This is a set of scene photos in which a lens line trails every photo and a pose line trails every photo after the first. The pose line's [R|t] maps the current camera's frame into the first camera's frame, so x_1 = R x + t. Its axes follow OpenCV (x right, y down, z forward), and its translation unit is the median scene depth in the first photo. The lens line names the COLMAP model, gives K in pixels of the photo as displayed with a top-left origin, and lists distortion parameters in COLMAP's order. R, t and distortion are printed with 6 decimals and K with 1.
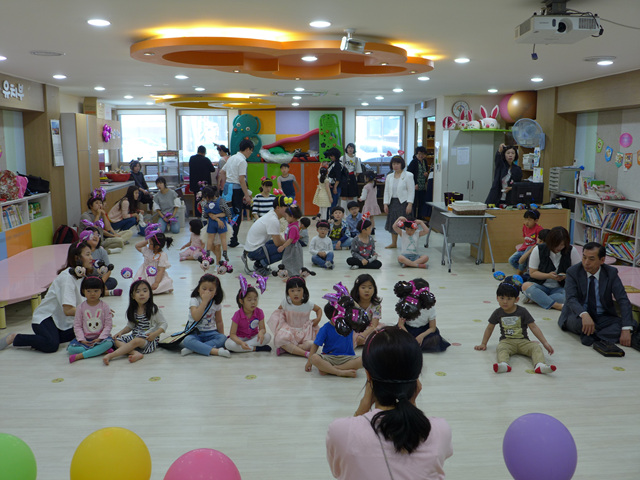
lens RADIAL K [[606.3, 0, 319.7], [0, 606.3, 240.7], [0, 0, 1]] dist [-0.016756, 0.000000]
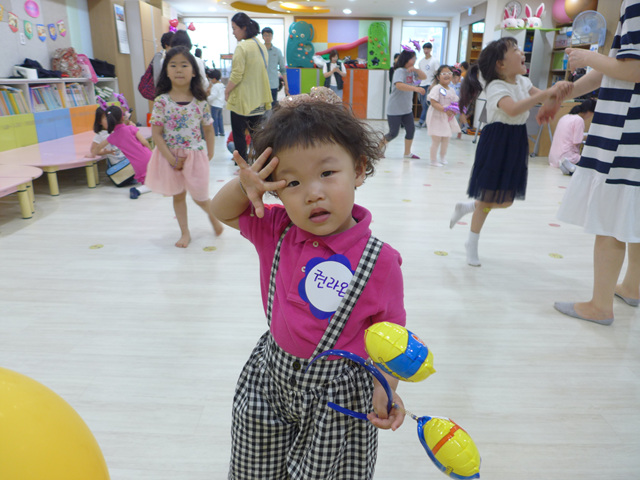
lens RADIAL K [[462.3, 0, 322.1], [0, 462.3, 237.1], [0, 0, 1]] dist [-0.003605, -0.000711]
pose [[0.998168, 0.034458, -0.049732, -0.030212], [-0.026002, 0.986506, 0.161646, 0.036381], [0.054631, -0.160056, 0.985595, 0.132328]]
